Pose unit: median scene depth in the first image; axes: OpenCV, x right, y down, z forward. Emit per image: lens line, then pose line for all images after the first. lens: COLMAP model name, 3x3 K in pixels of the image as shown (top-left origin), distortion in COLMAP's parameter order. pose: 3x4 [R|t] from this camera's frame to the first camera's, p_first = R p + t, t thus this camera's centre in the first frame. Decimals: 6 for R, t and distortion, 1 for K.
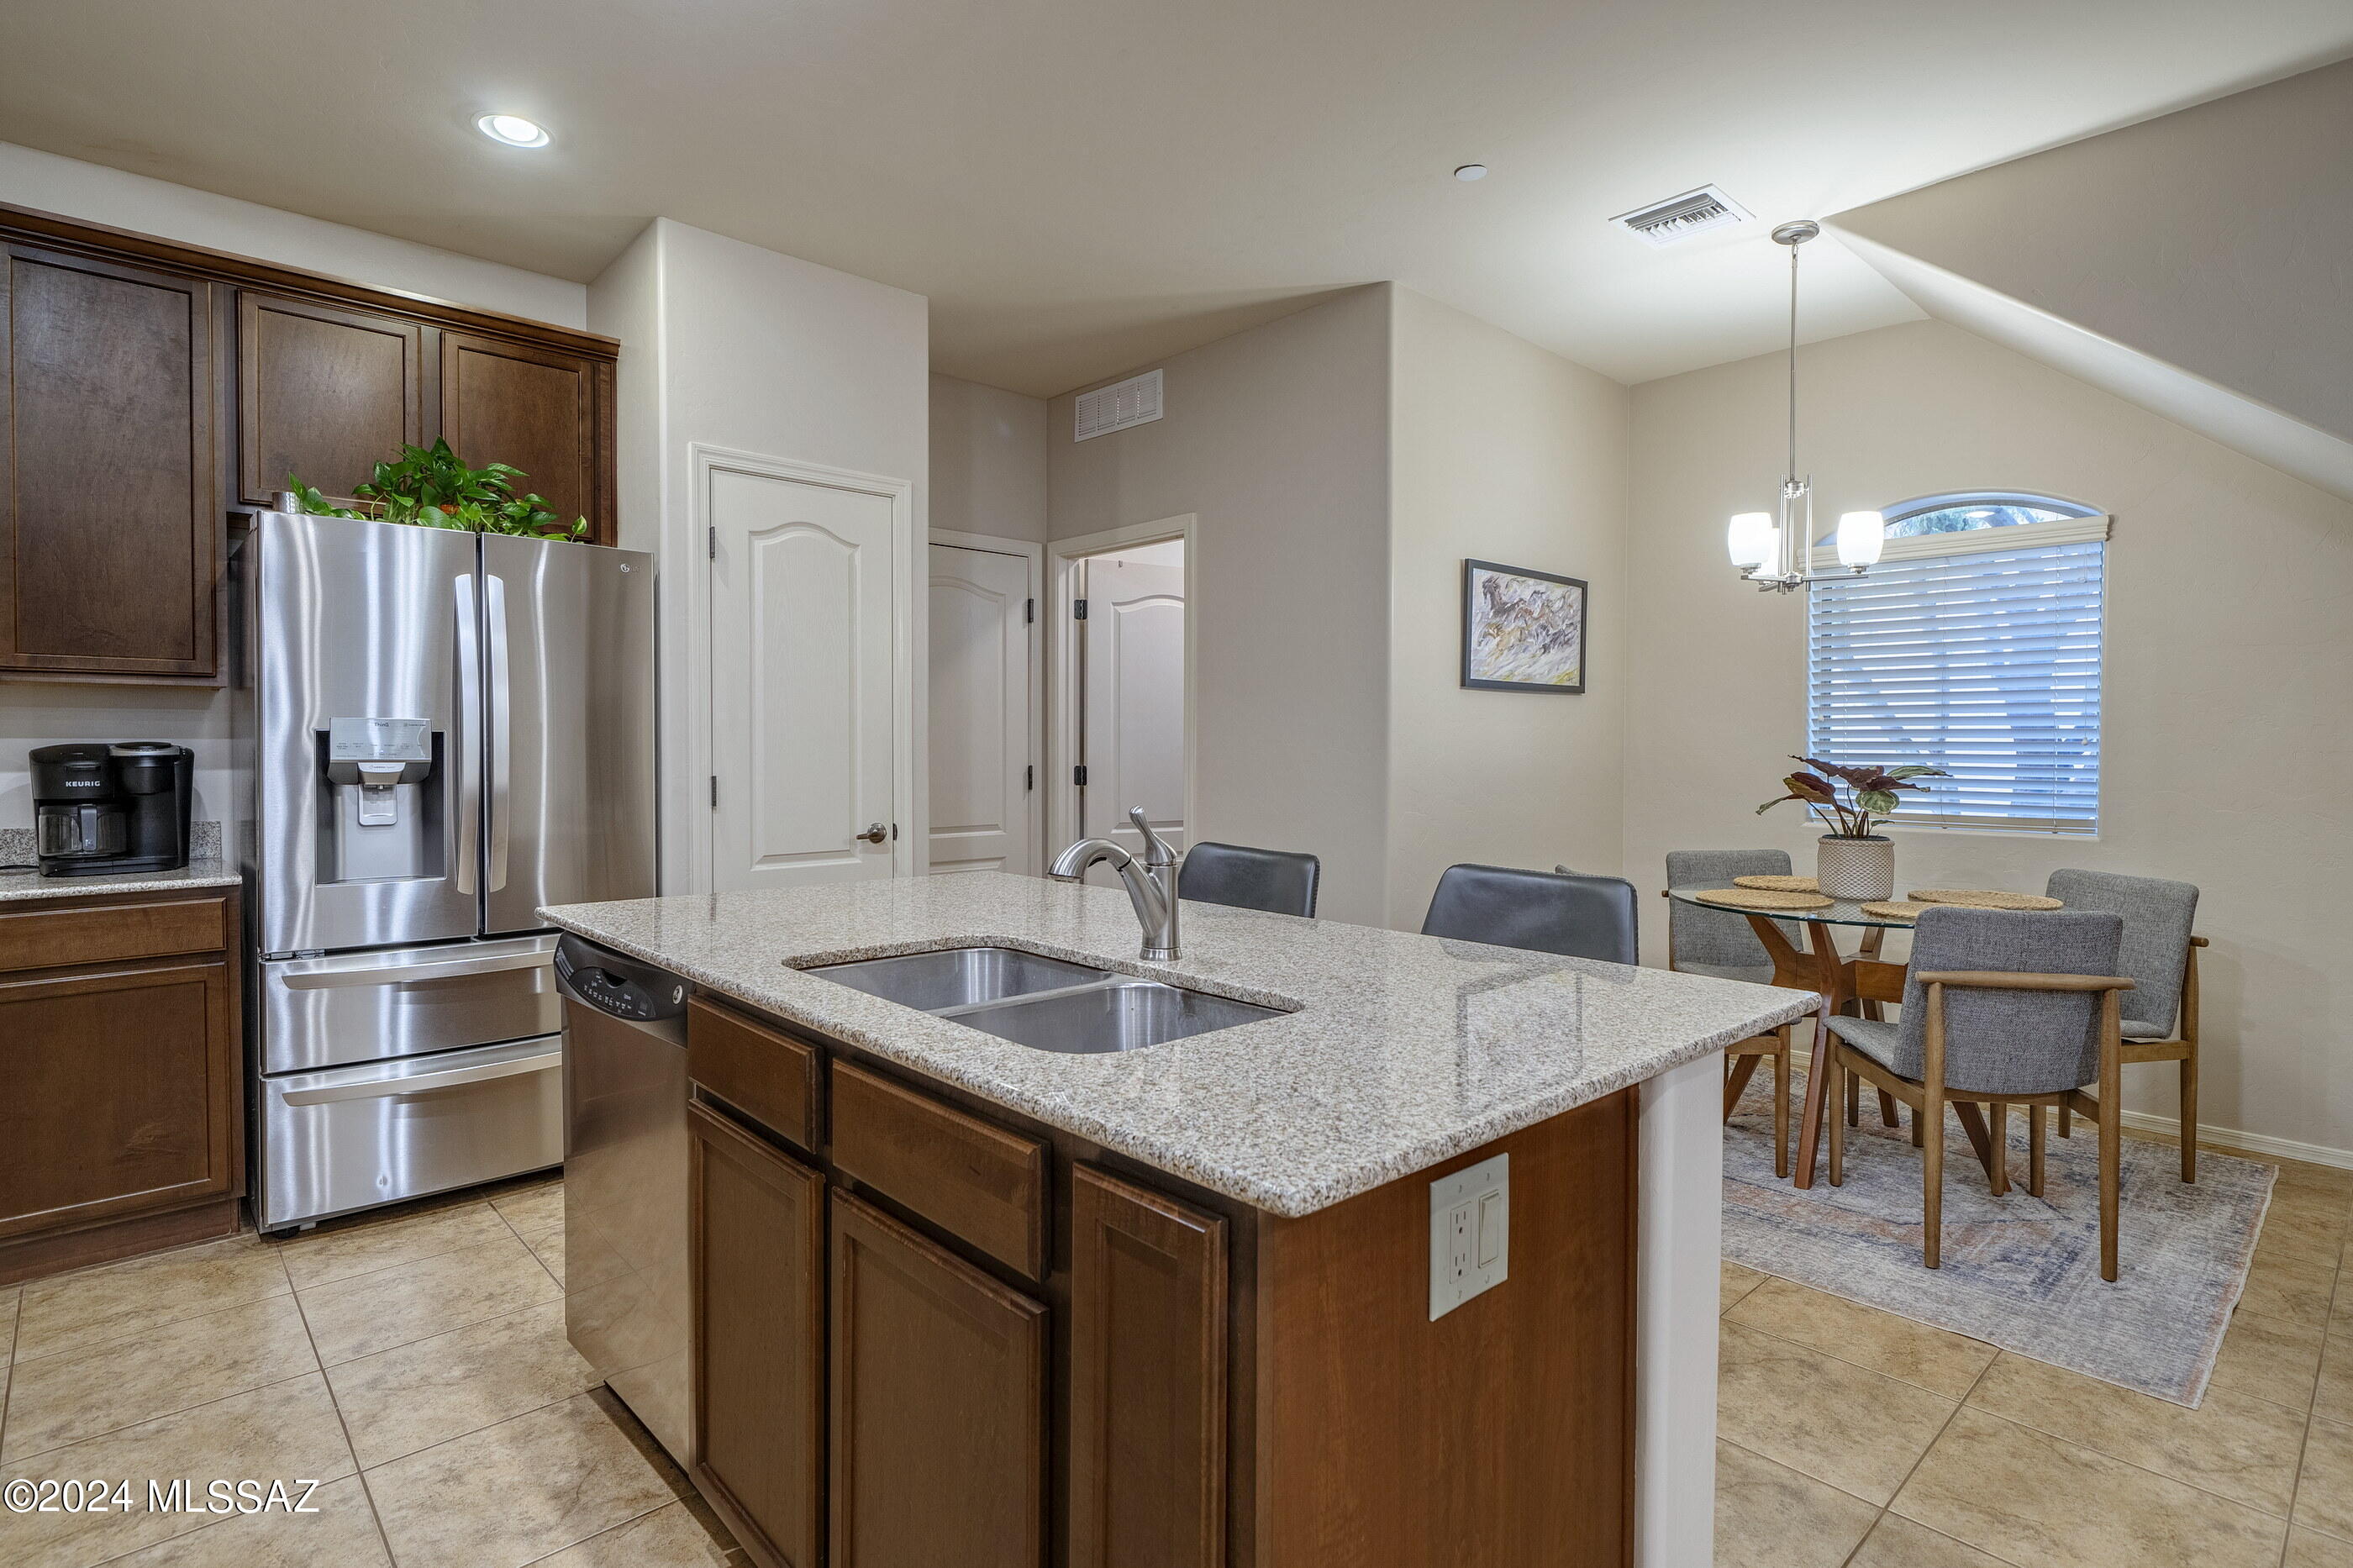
lens RADIAL K [[1173.2, 0, 1192.5], [0, 1173.2, 770.9], [0, 0, 1]] dist [-0.000464, 0.000934]
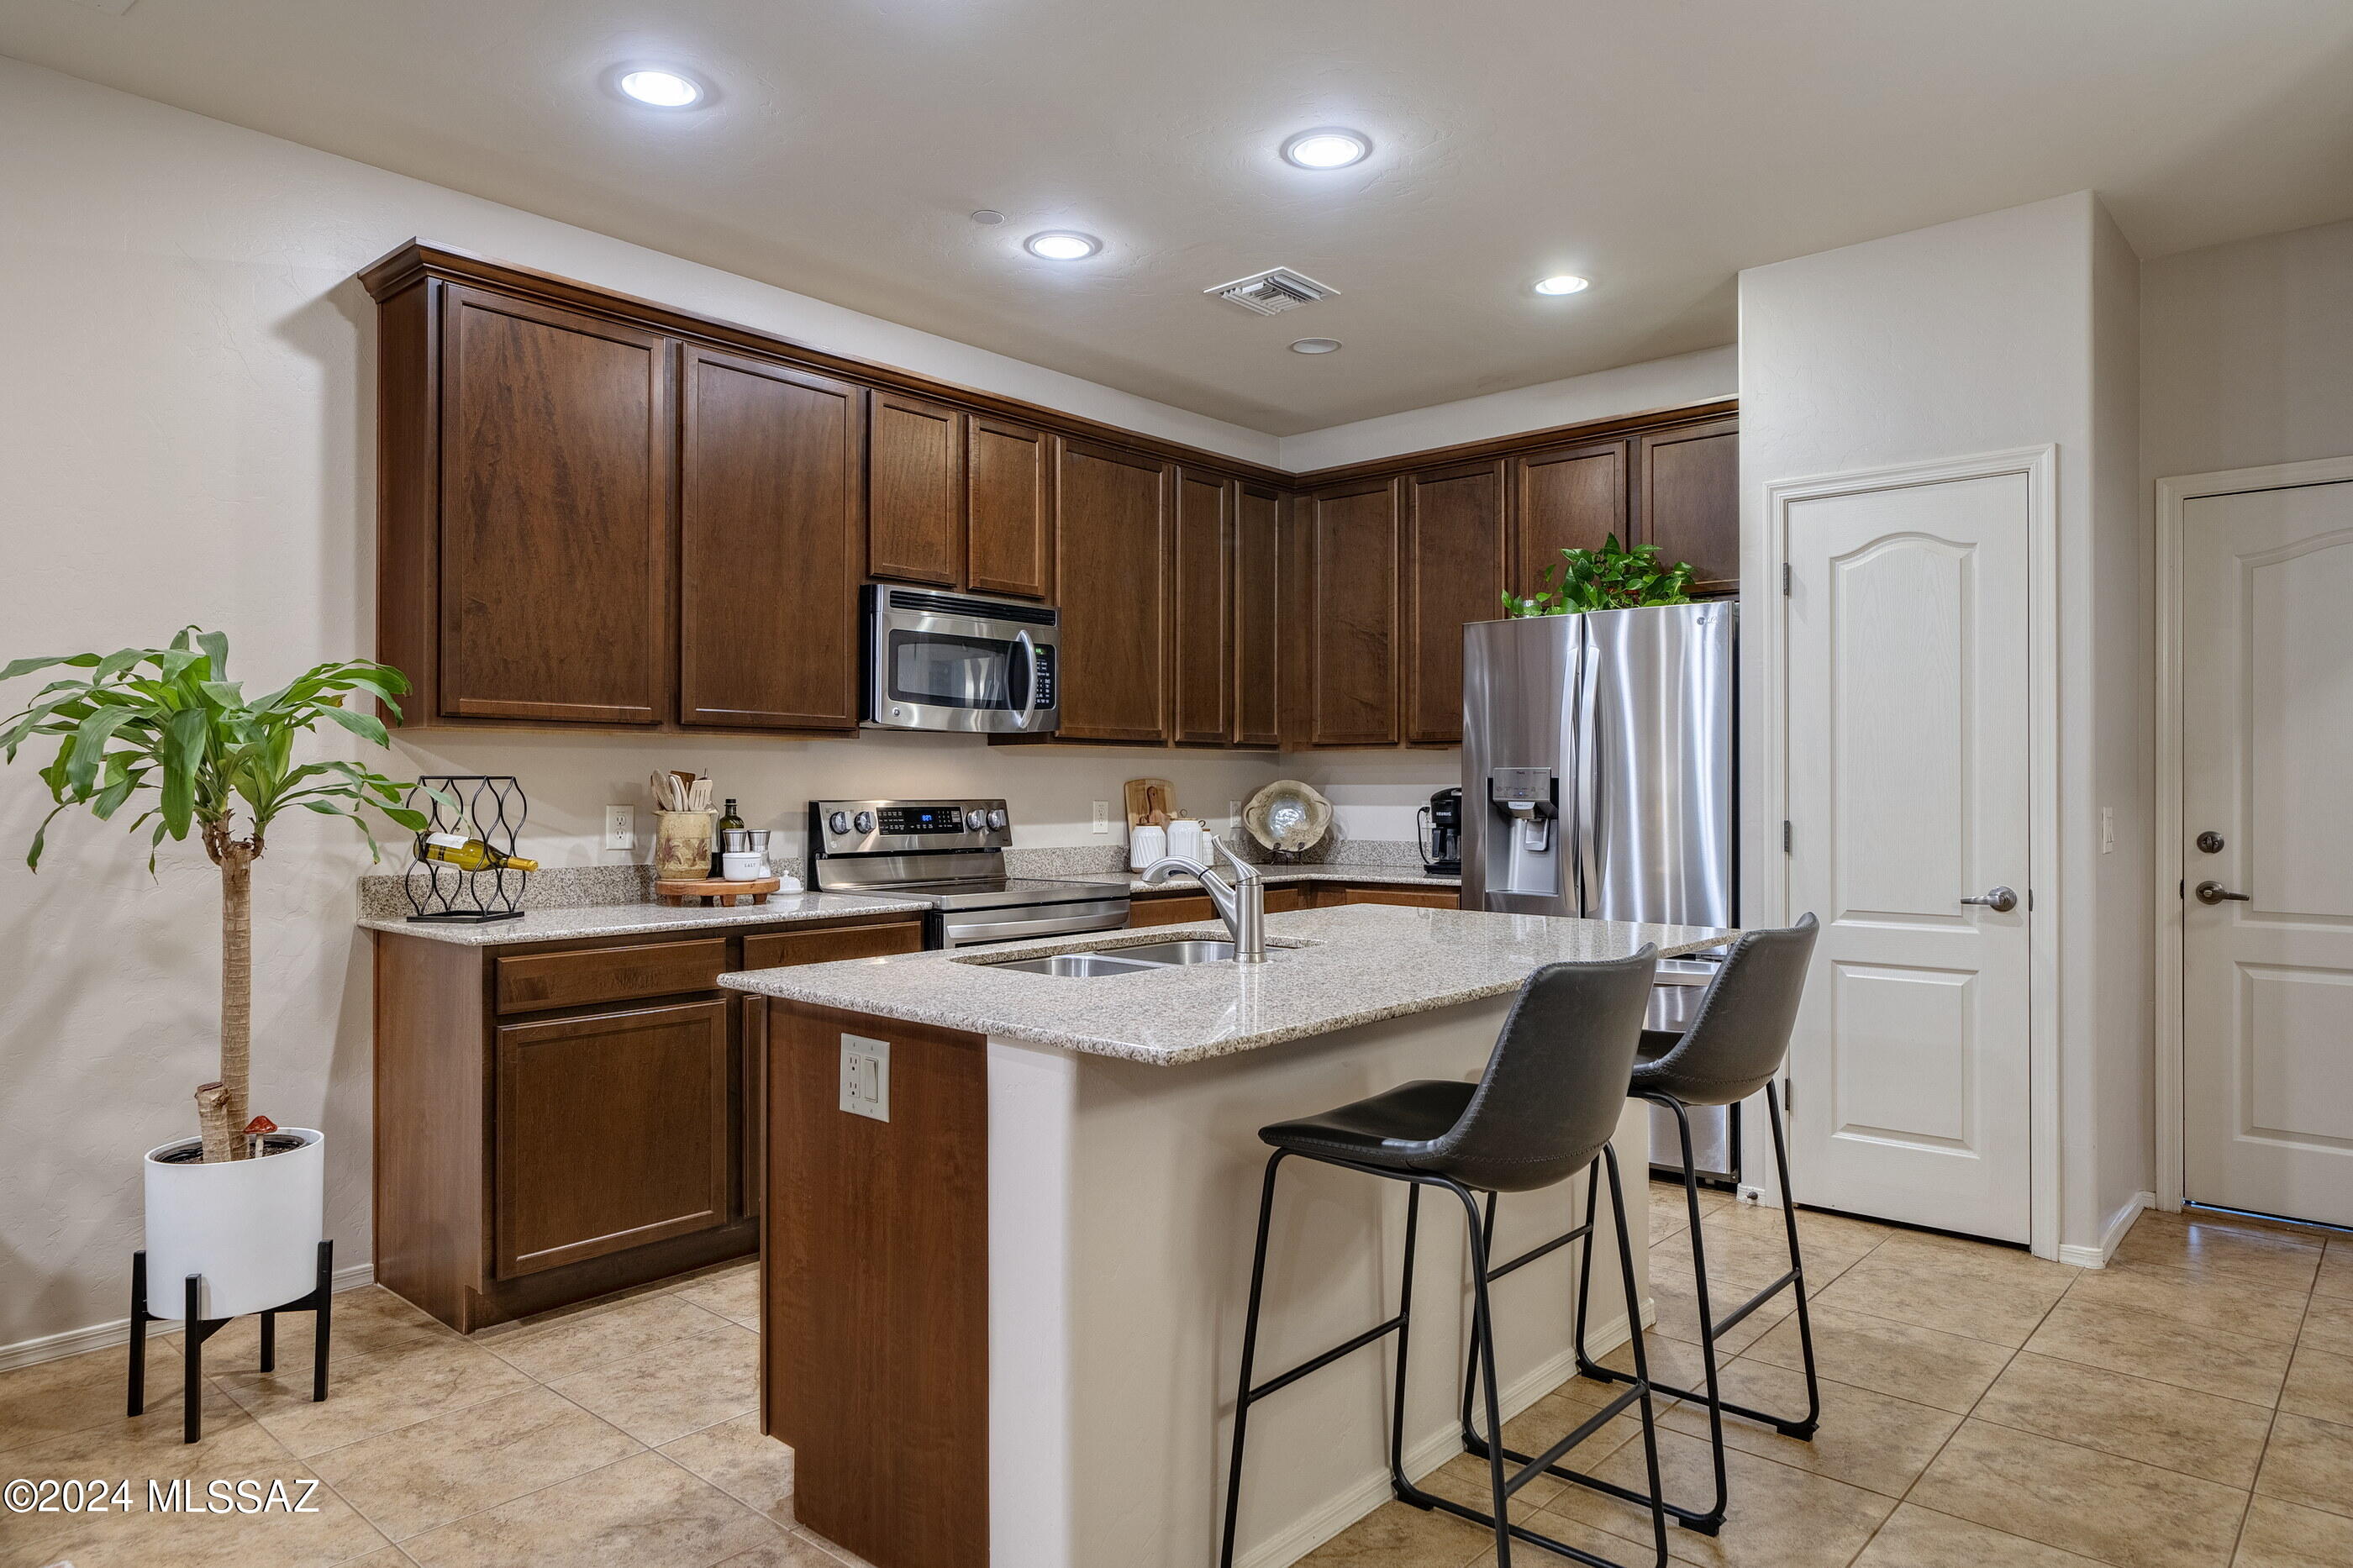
lens RADIAL K [[1466.0, 0, 1170.1], [0, 1466.0, 776.7], [0, 0, 1]] dist [0.003257, -0.003257]
pose [[0.089140, -0.008265, -0.995985, 0.858570], [-0.022678, 0.999689, -0.010325, -0.008687], [0.995761, 0.023508, 0.088925, 0.447632]]
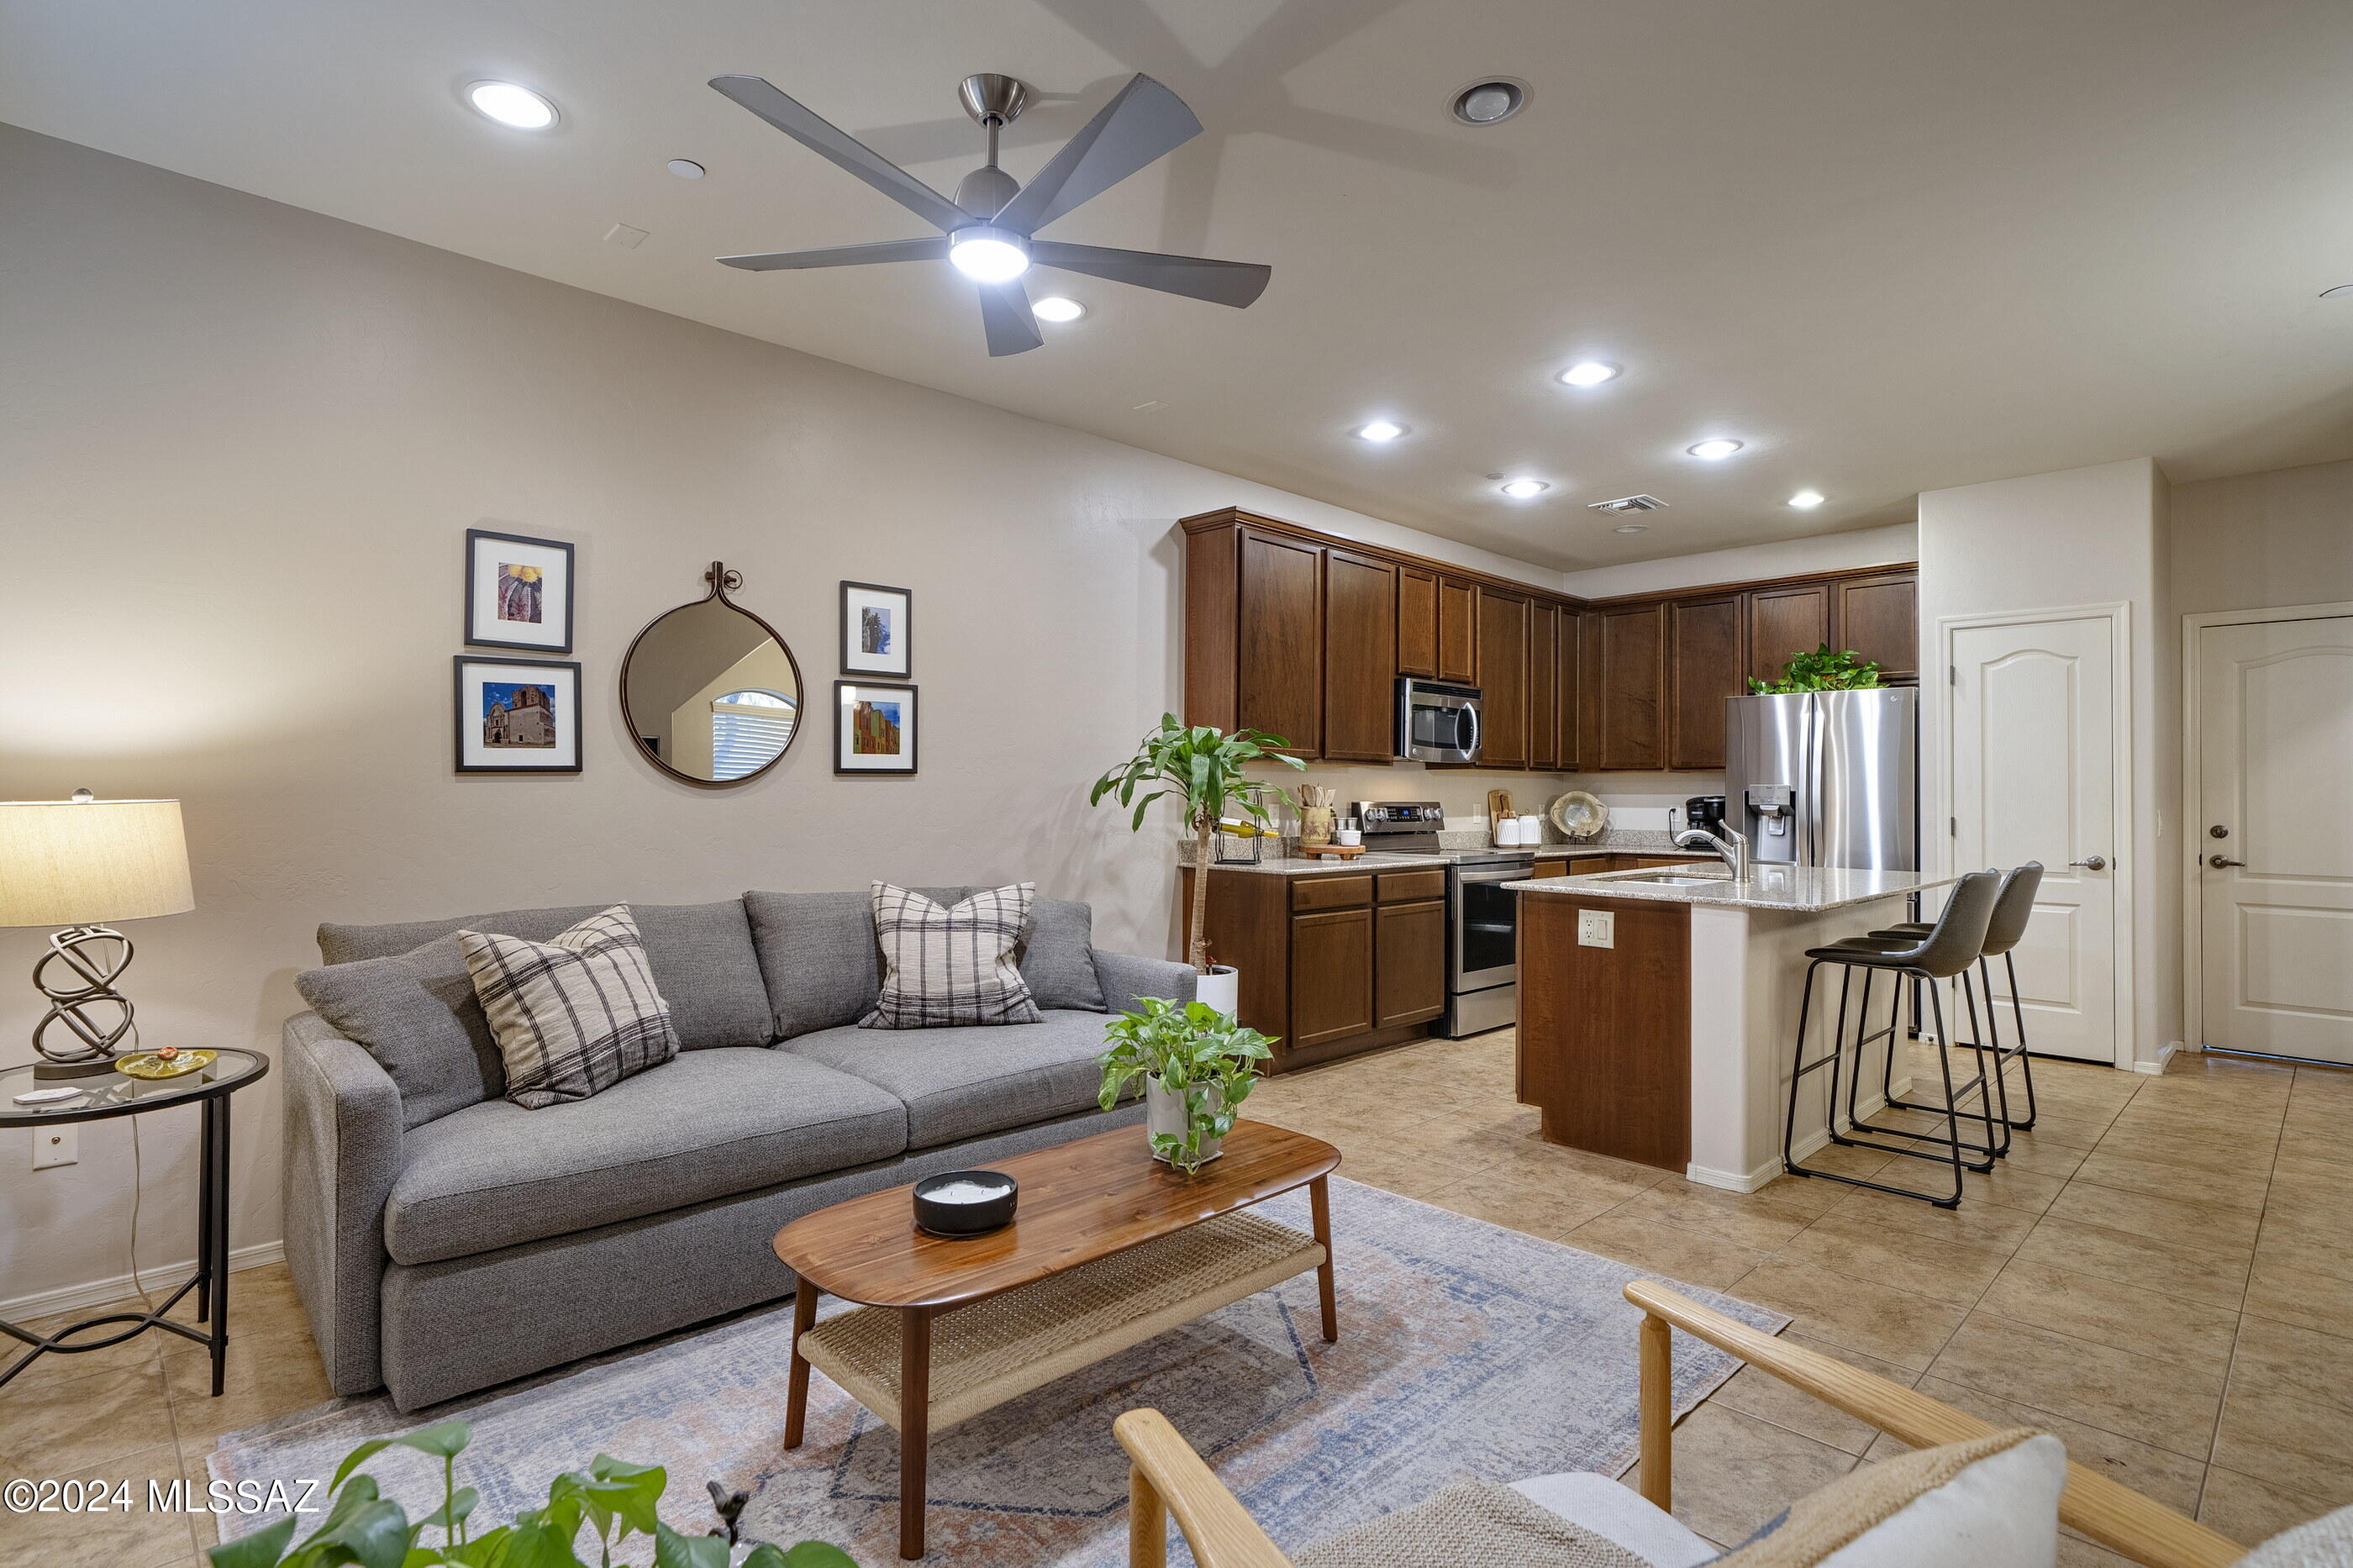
lens RADIAL K [[1174.3, 0, 1154.0], [0, 1174.3, 774.6], [0, 0, 1]] dist [-0.001917, 0.000099]
pose [[0.013821, -0.018908, -0.999726, 1.395414], [-0.029052, 0.999391, -0.019303, 0.010588], [0.999482, 0.029311, 0.013263, -0.155805]]
